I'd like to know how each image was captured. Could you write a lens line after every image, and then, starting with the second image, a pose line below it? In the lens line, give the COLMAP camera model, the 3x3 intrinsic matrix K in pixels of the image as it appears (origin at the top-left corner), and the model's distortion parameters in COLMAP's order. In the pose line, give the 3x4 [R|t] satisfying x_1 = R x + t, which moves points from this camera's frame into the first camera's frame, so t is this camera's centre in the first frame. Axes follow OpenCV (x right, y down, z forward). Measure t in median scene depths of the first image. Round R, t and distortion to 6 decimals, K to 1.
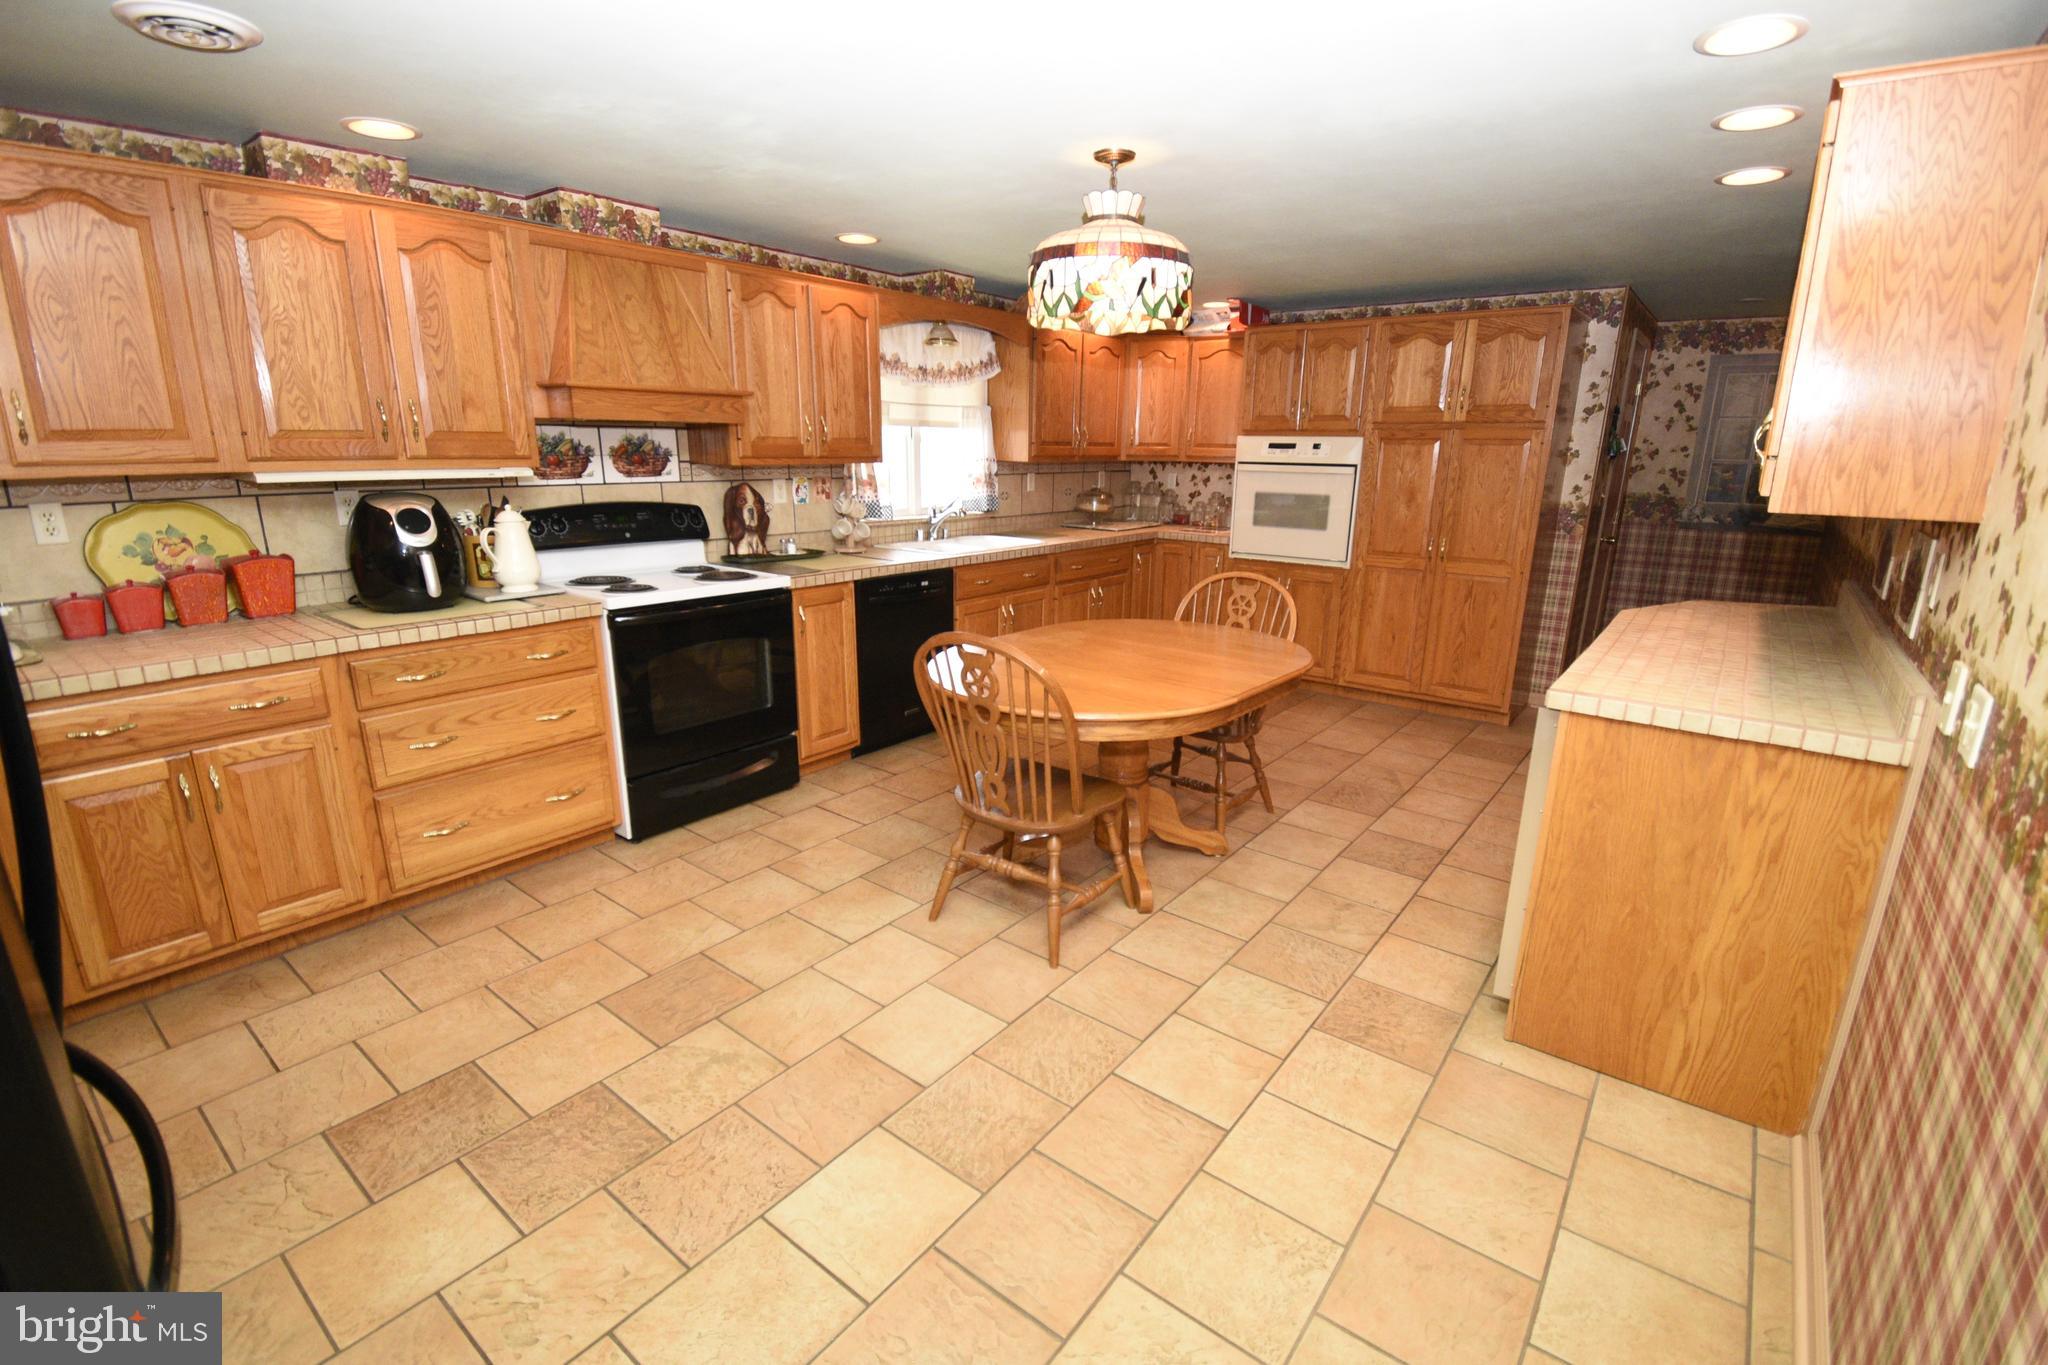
lens RADIAL K [[913.5, 0, 1033.4], [0, 913.5, 682.8], [0, 0, 1]] dist [0.024214, -0.029929]
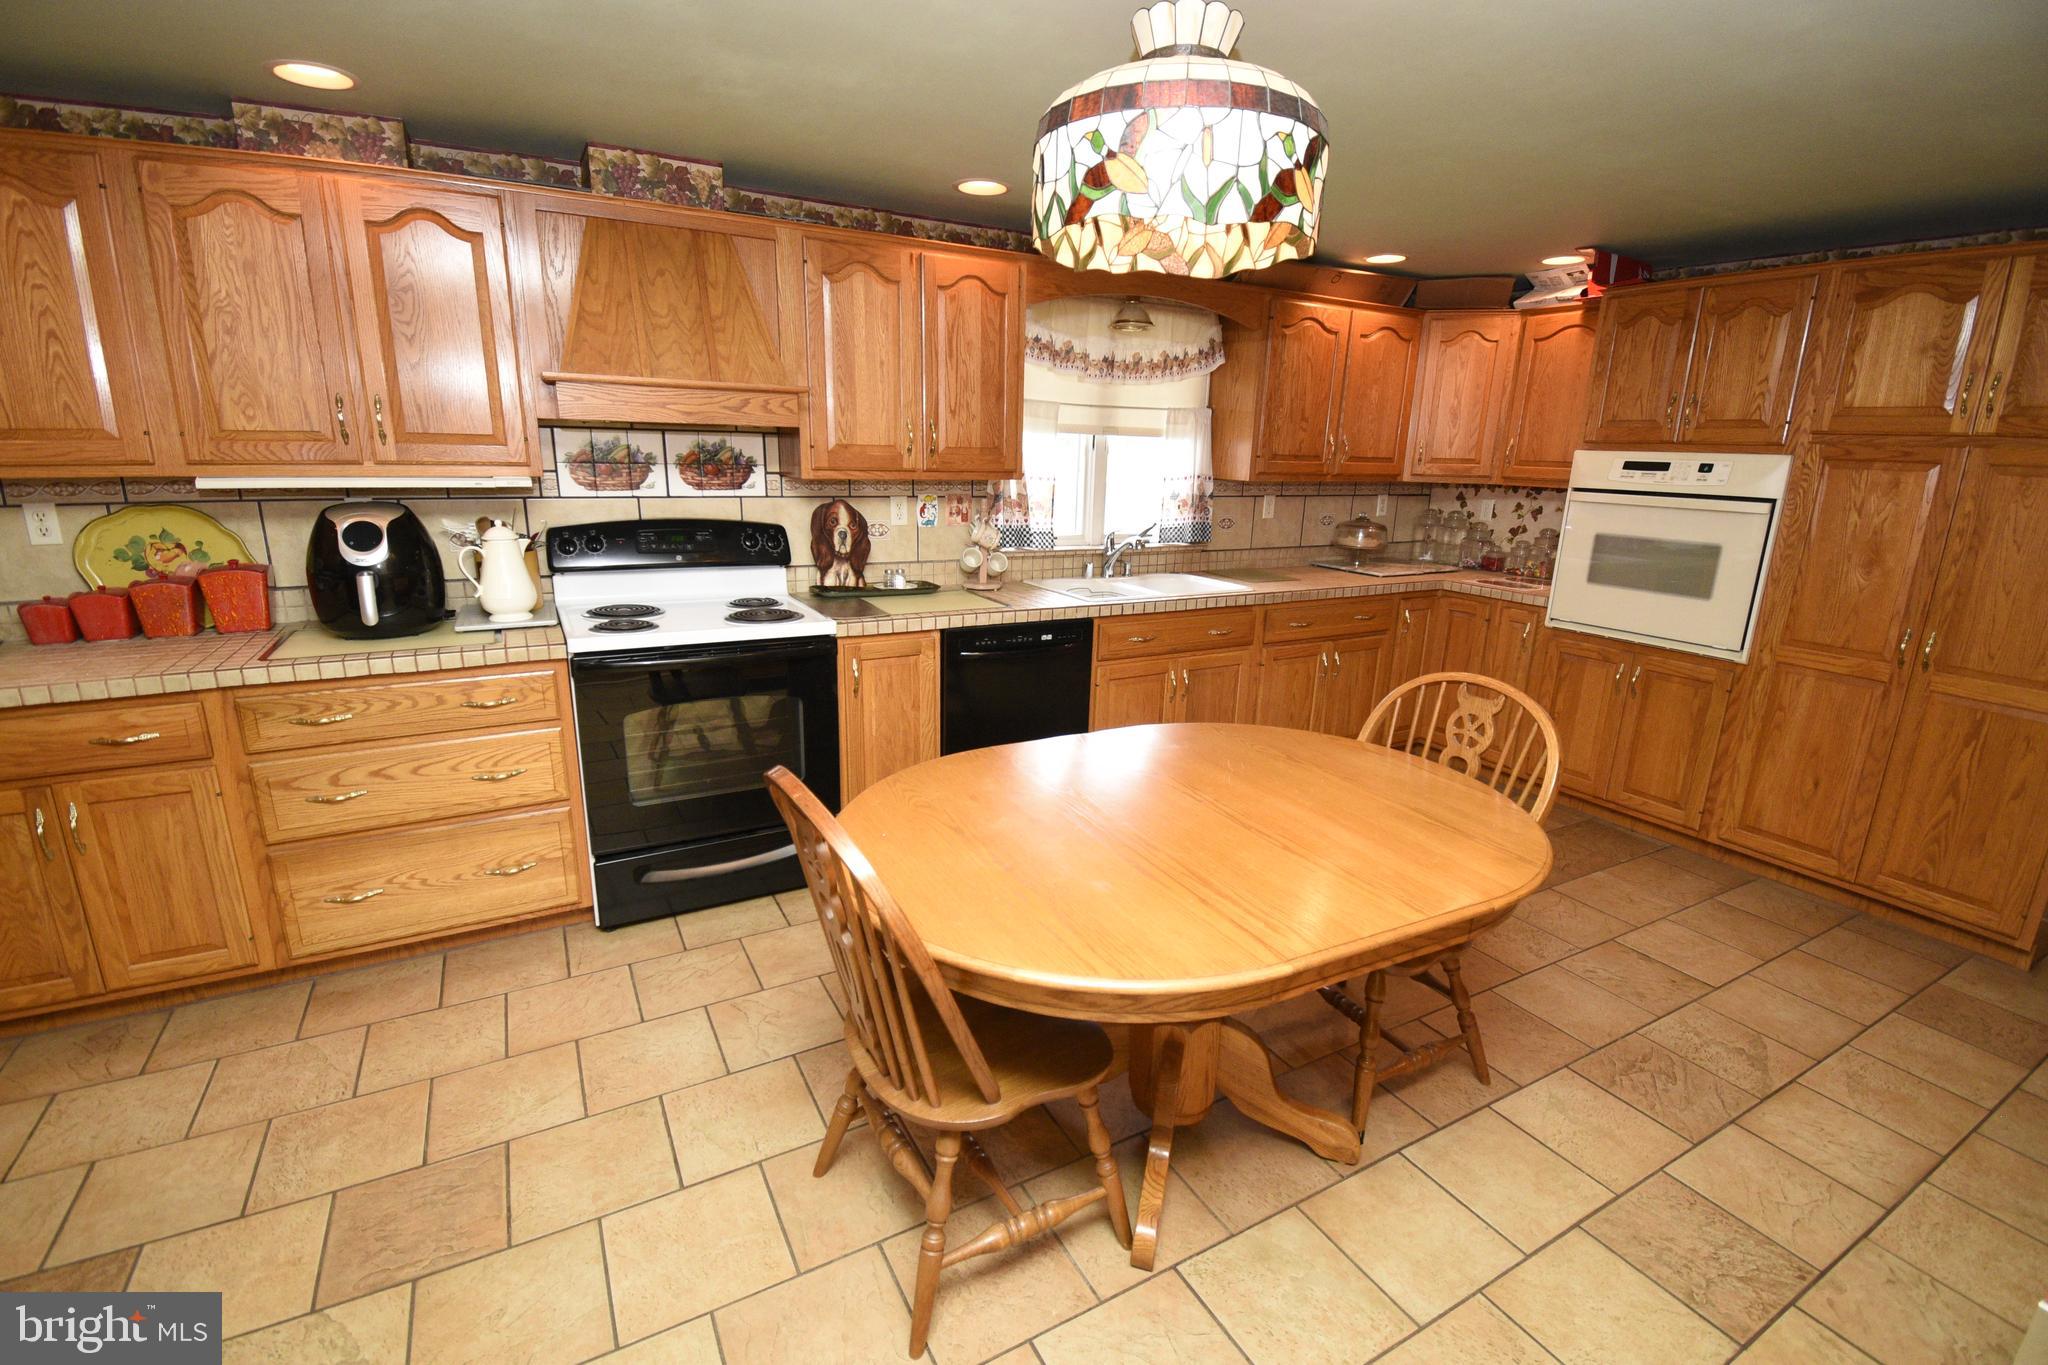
lens RADIAL K [[911.2, 0, 1031.0], [0, 911.2, 684.0], [0, 0, 1]] dist [0.022991, -0.028028]
pose [[0.920616, 0.107275, -0.375443, 0.204302], [-0.111190, 0.993735, 0.011290, -0.098583], [0.374302, 0.031351, 0.926777, 0.369701]]
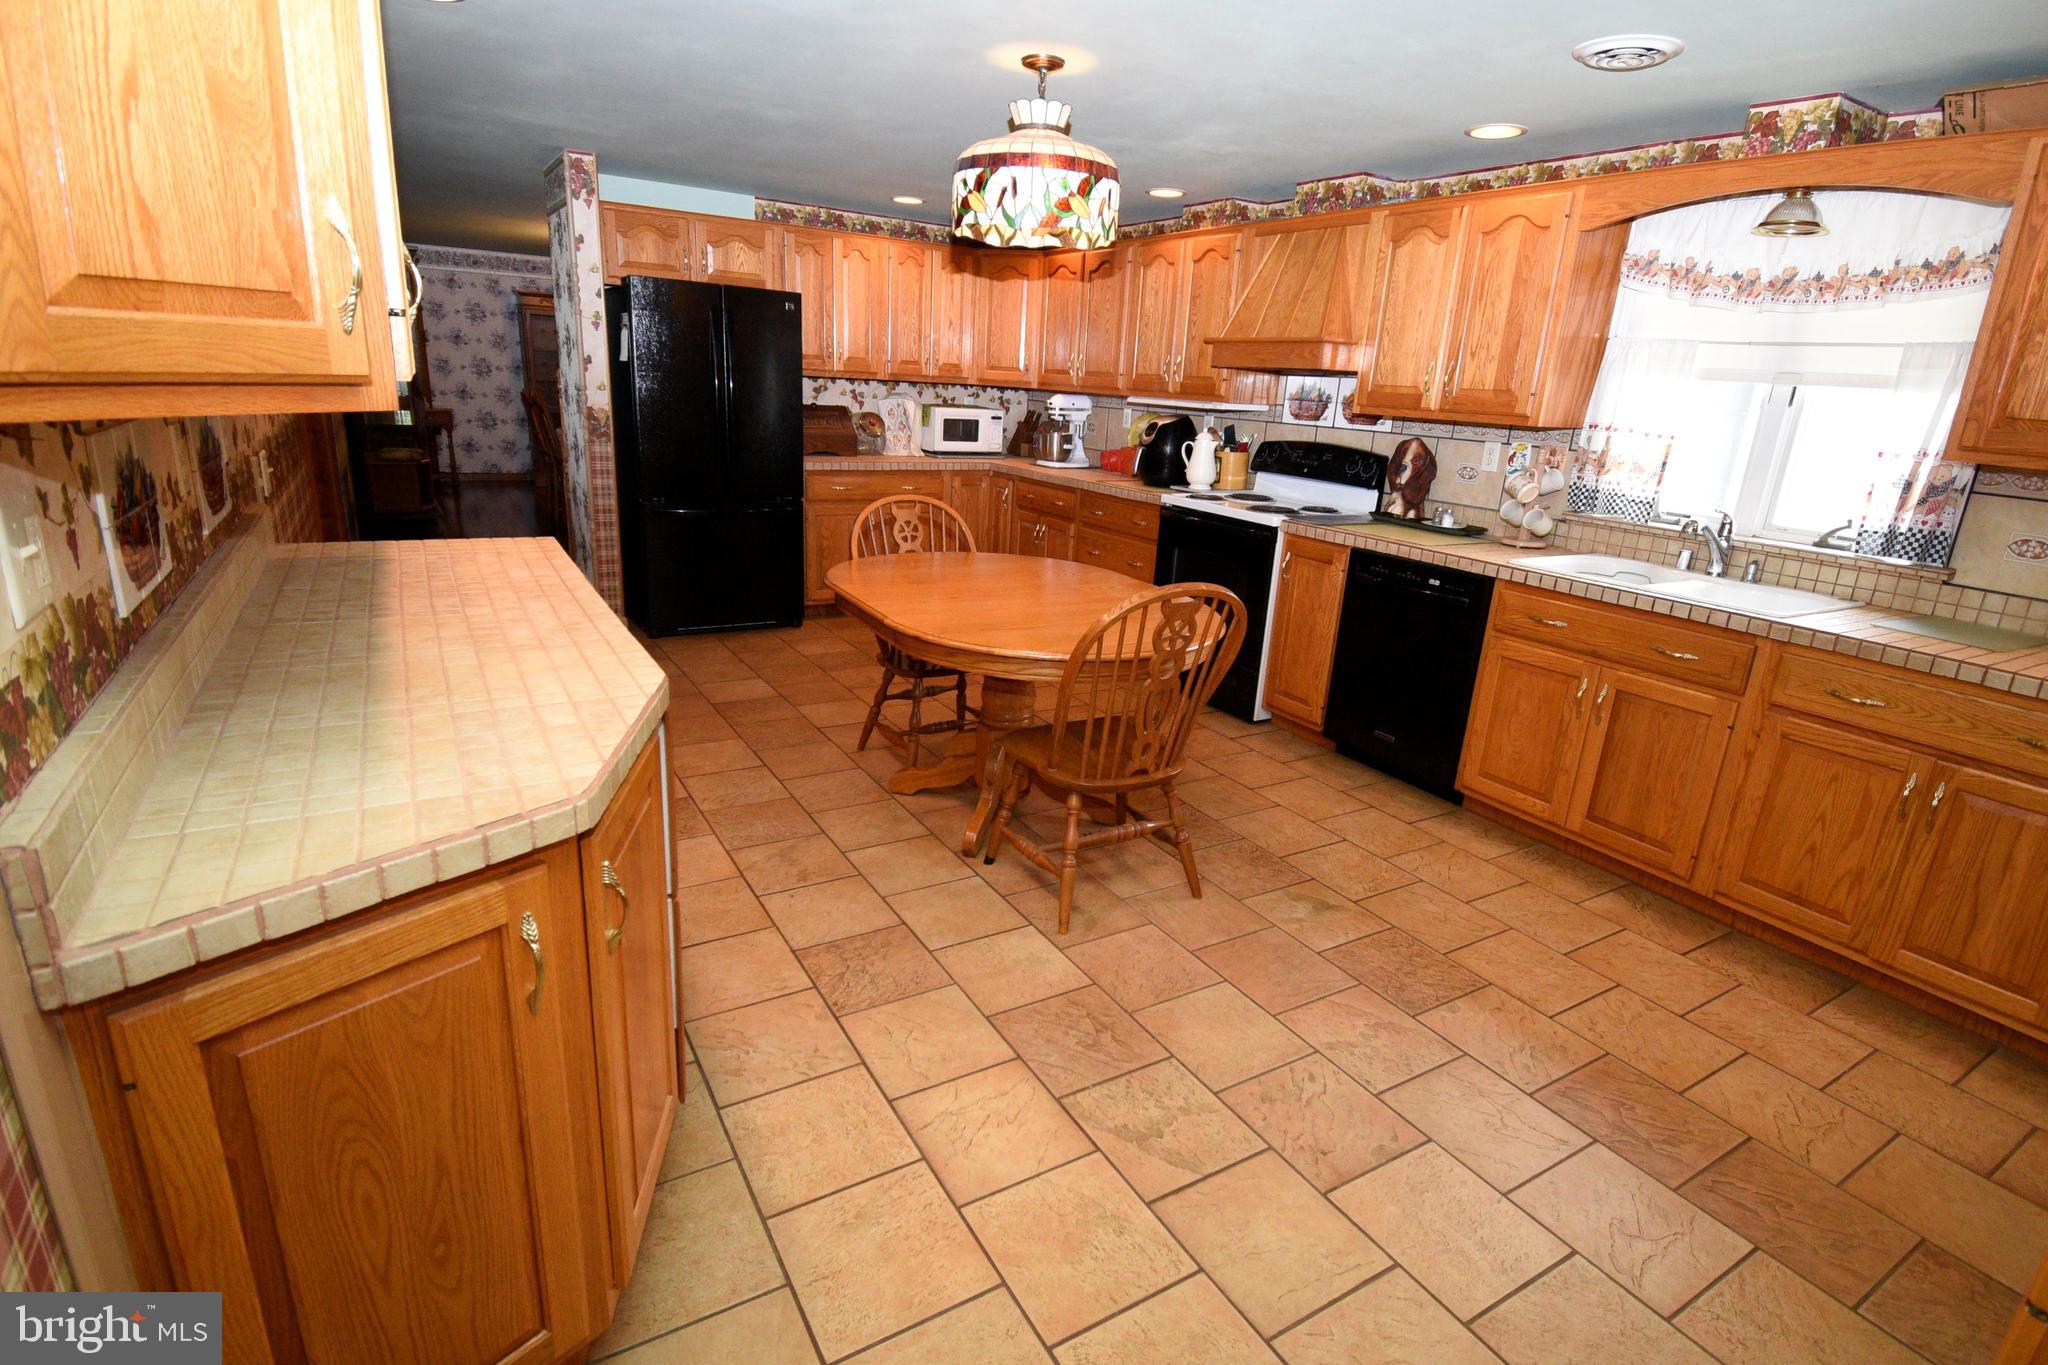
lens RADIAL K [[1011.8, 0, 1041.0], [0, 1011.8, 684.8], [0, 0, 1]] dist [0.027102, -0.024233]
pose [[-0.351285, 0.239424, -0.905138, 0.975480], [-0.298150, 0.887816, 0.350554, -0.292915], [0.887528, 0.393011, -0.240492, 1.212602]]
